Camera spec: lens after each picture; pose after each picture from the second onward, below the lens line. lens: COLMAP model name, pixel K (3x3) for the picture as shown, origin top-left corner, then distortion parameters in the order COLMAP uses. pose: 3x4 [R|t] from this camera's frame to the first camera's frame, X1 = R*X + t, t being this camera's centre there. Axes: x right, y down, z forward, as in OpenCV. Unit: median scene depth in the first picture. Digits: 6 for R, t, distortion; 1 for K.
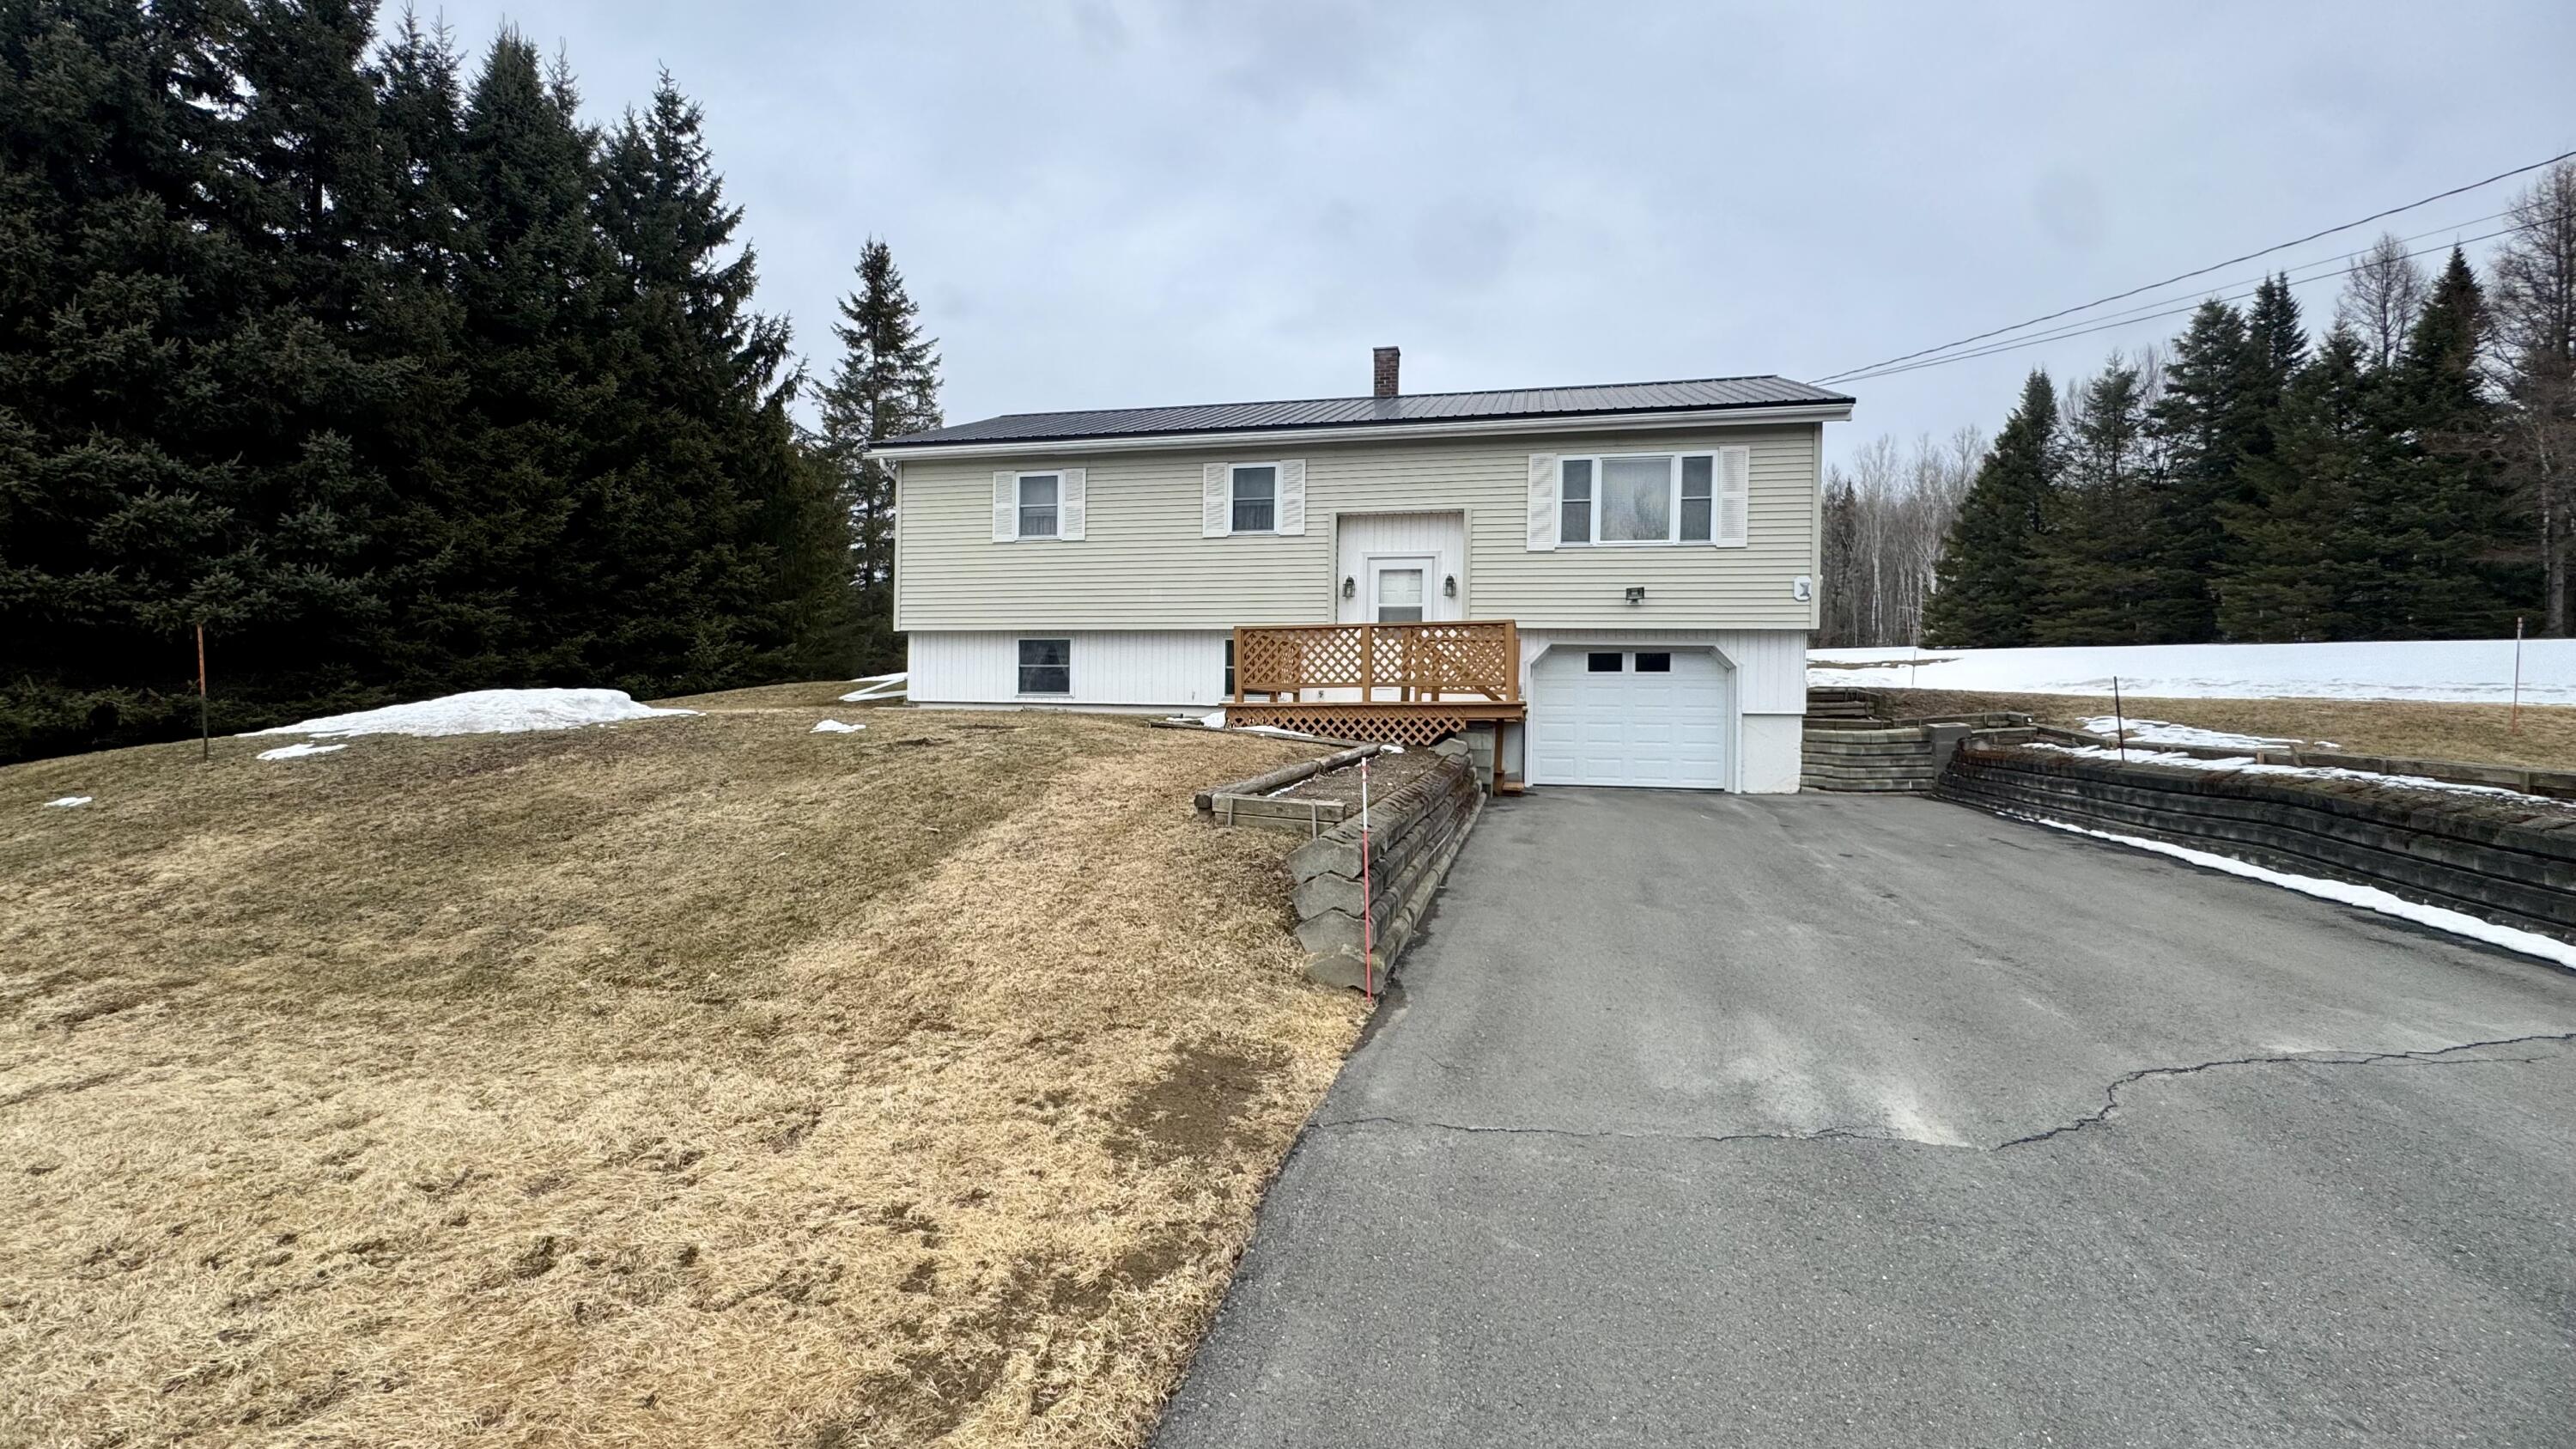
lens RADIAL K [[1026.9, 0, 1282.2], [0, 1026.9, 731.8], [0, 0, 1]] dist [-0.006631, 0.000932]
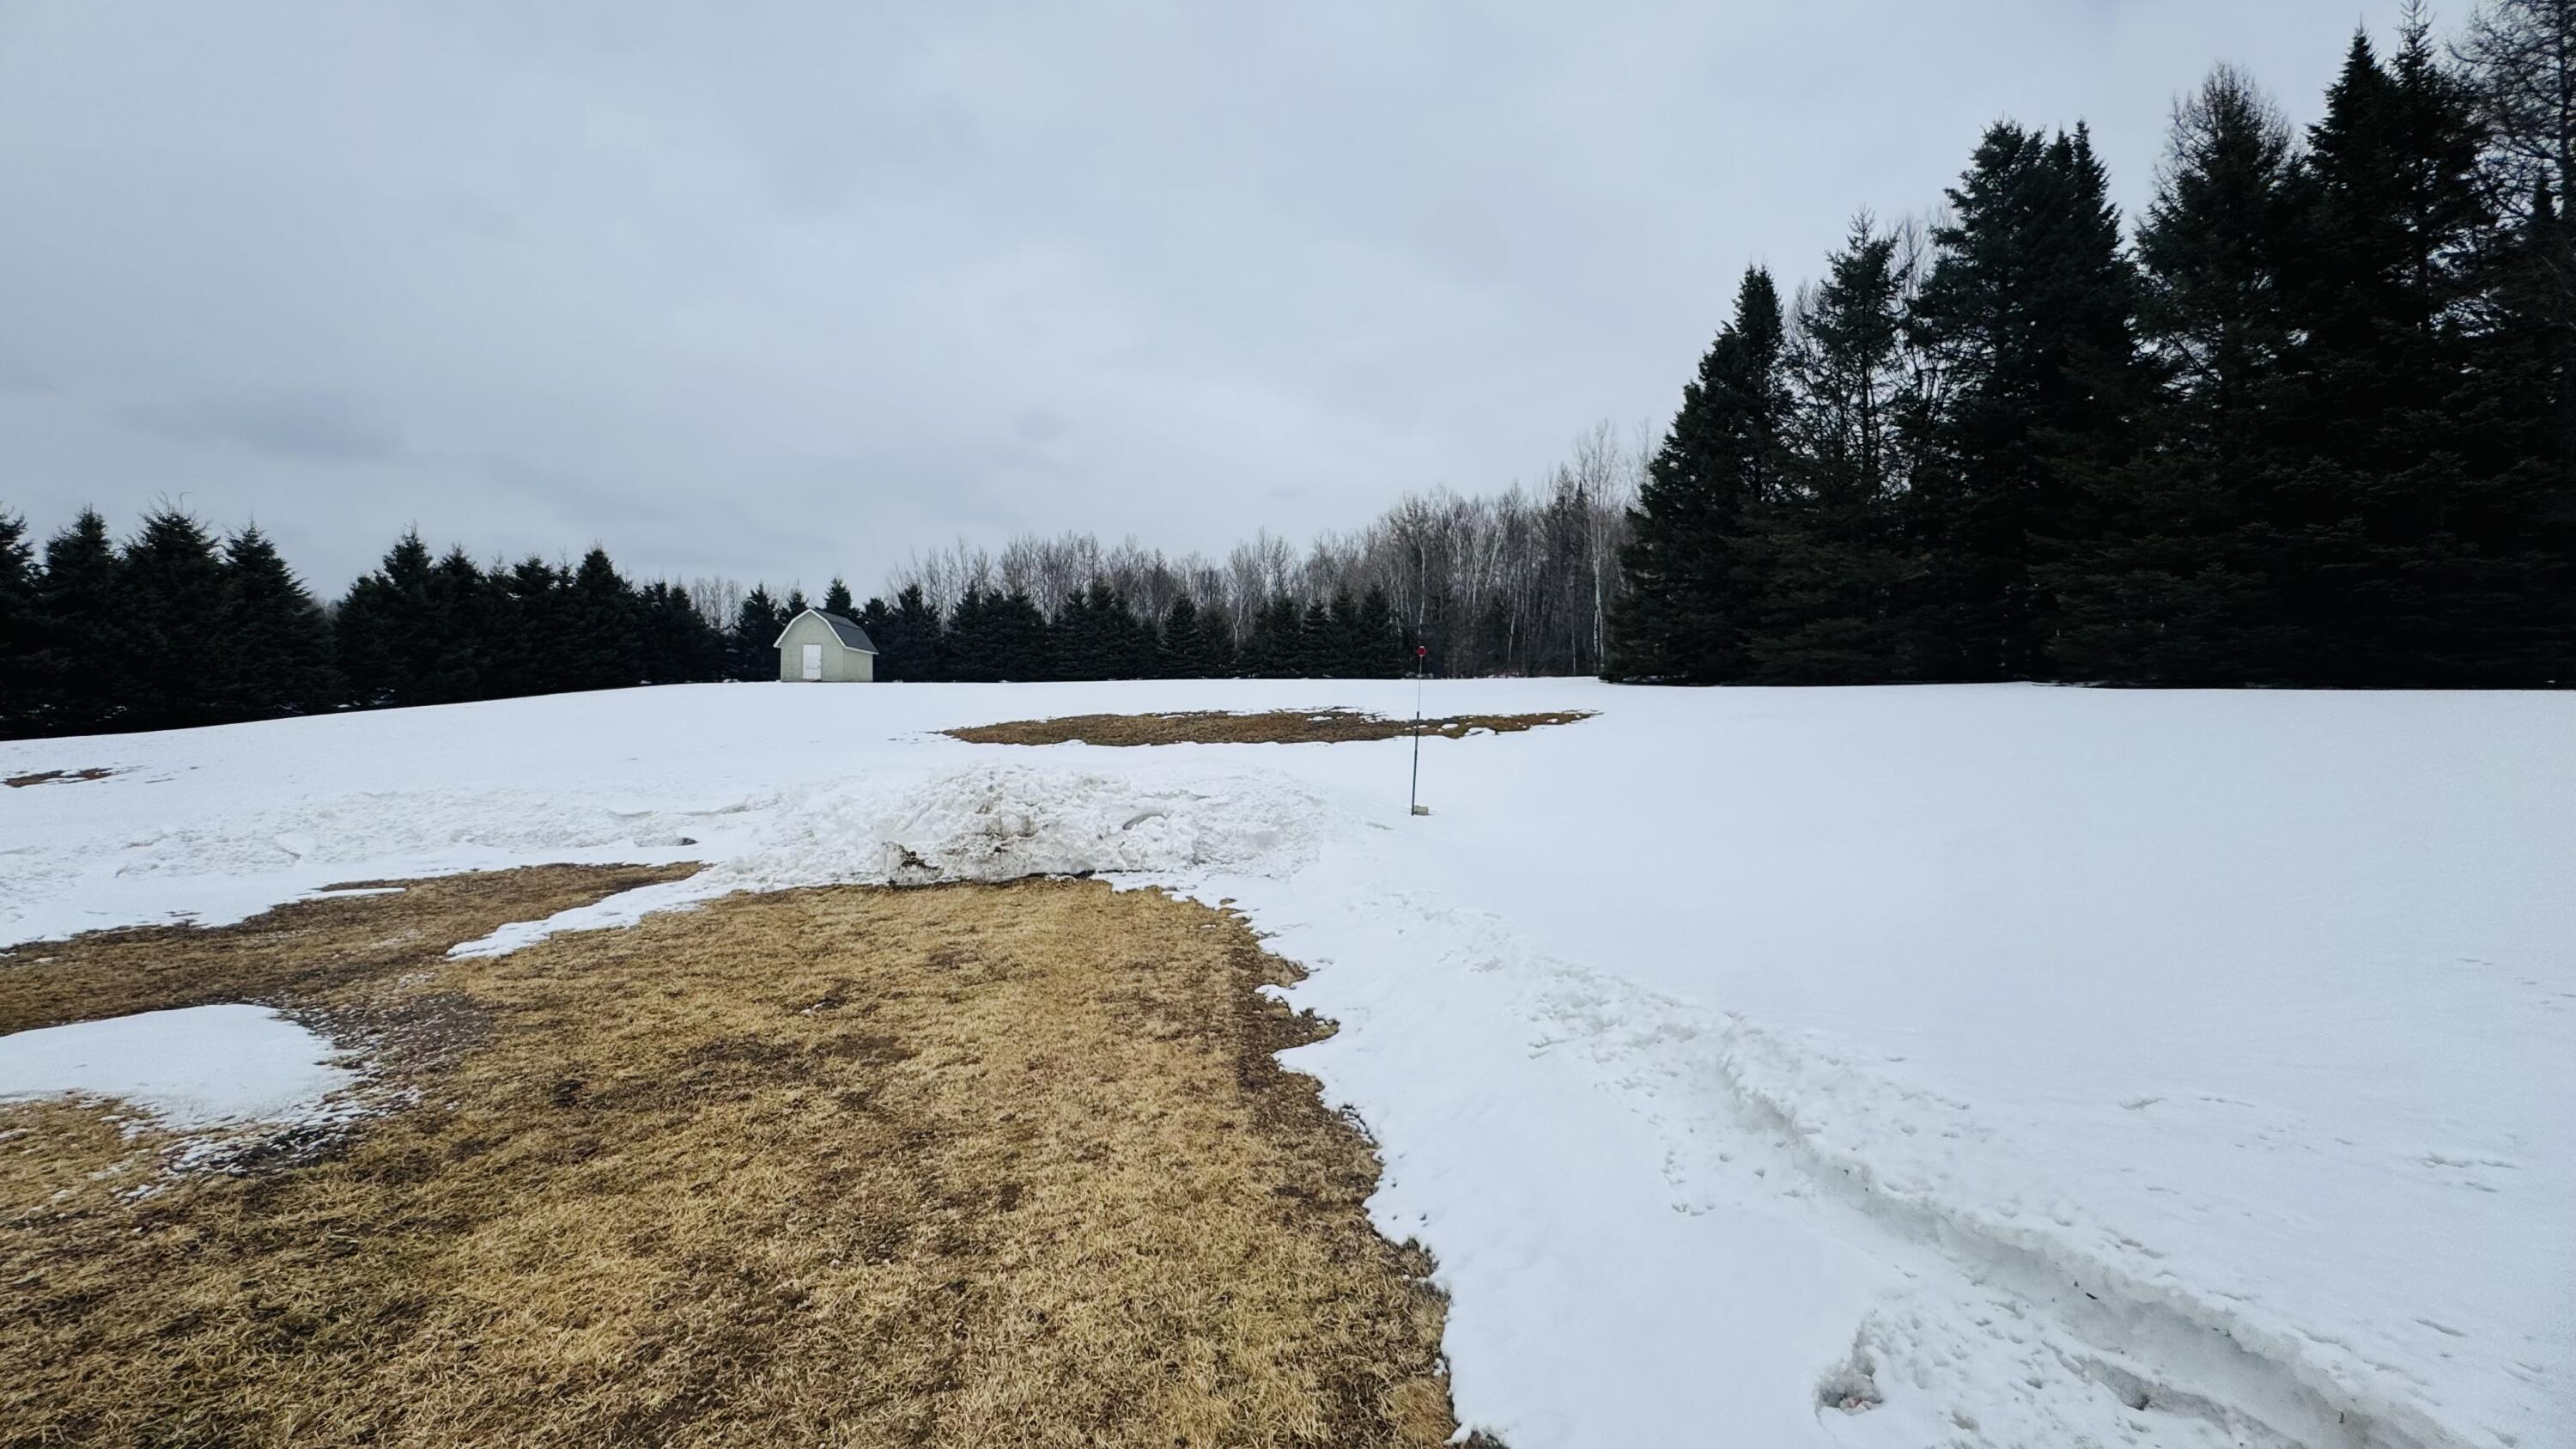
lens RADIAL K [[1026.9, 0, 1287.2], [0, 1026.9, 731.6], [0, 0, 1]] dist [-0.006631, 0.000932]
pose [[0.982251, -0.004450, 0.187520, 1.032343], [0.007519, 0.999849, -0.015658, -0.135388], [-0.187422, 0.016790, 0.982136, 1.344141]]
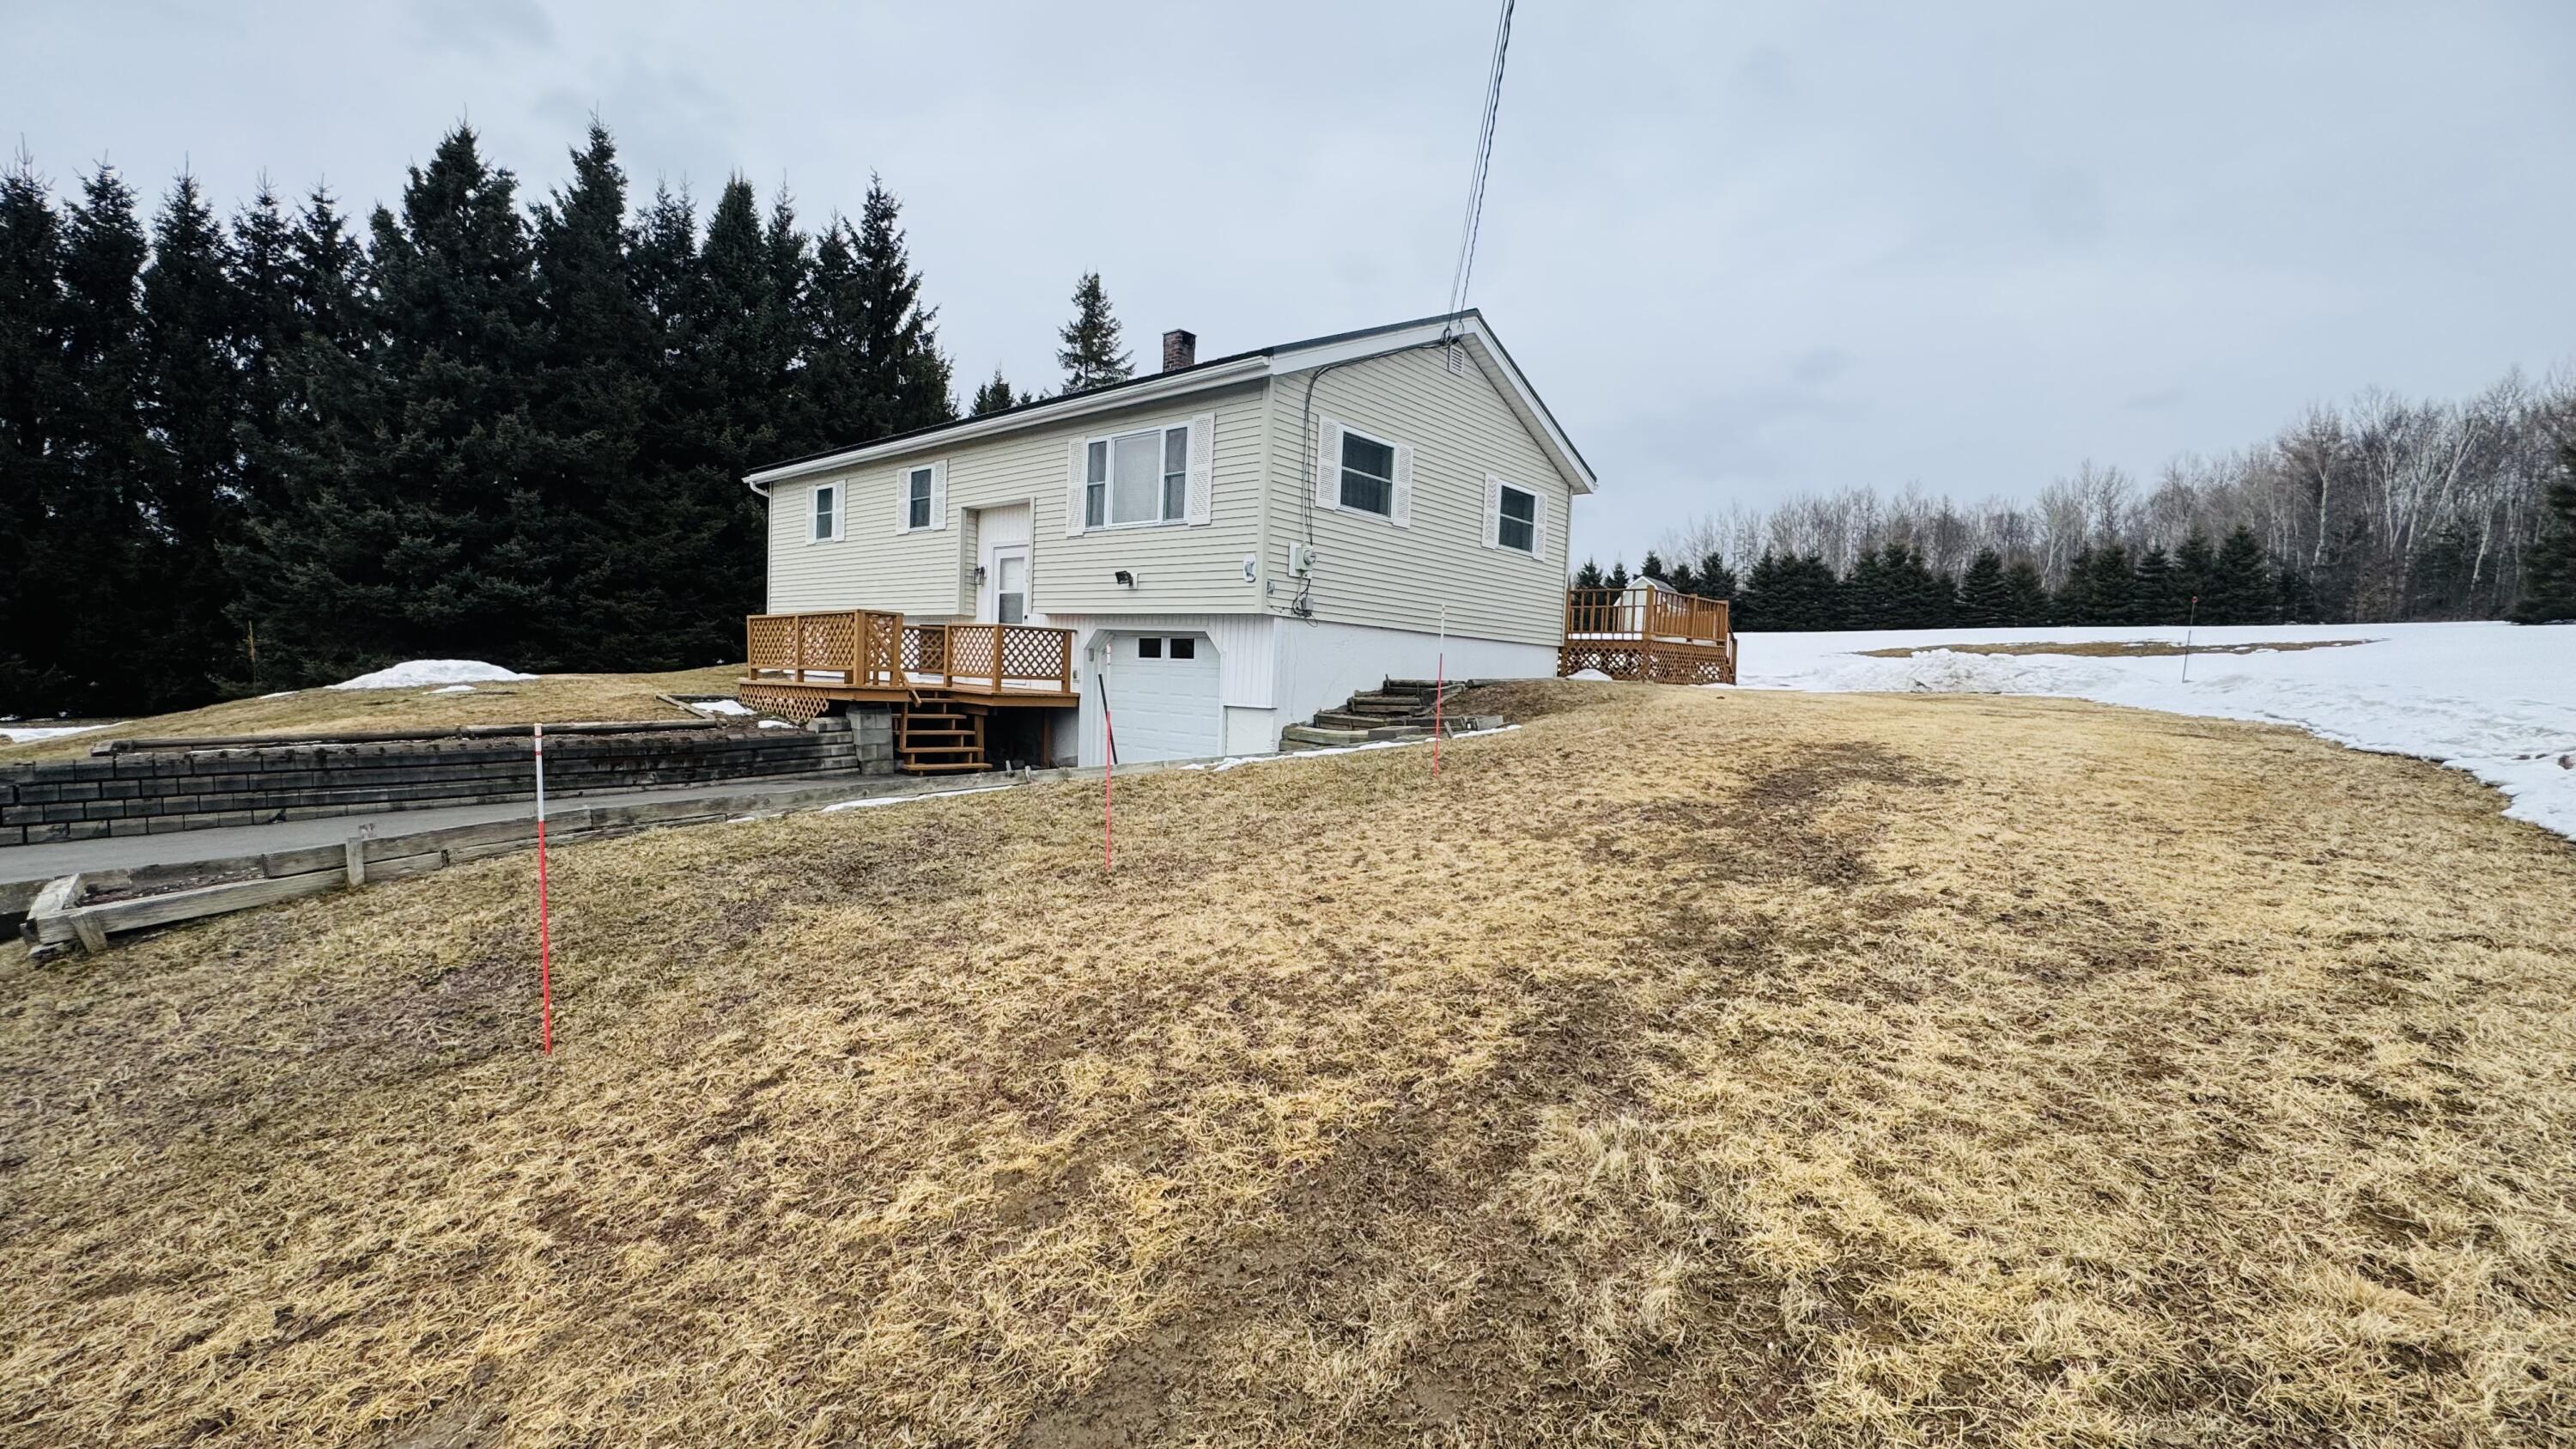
lens RADIAL K [[1026.9, 0, 1283.2], [0, 1026.9, 722.1], [0, 0, 1]] dist [-0.006631, 0.000932]
pose [[0.881359, 0.042568, -0.470526, 0.823621], [-0.034805, 0.999077, 0.025191, -0.025100], [0.471164, -0.005826, 0.882027, 0.194362]]
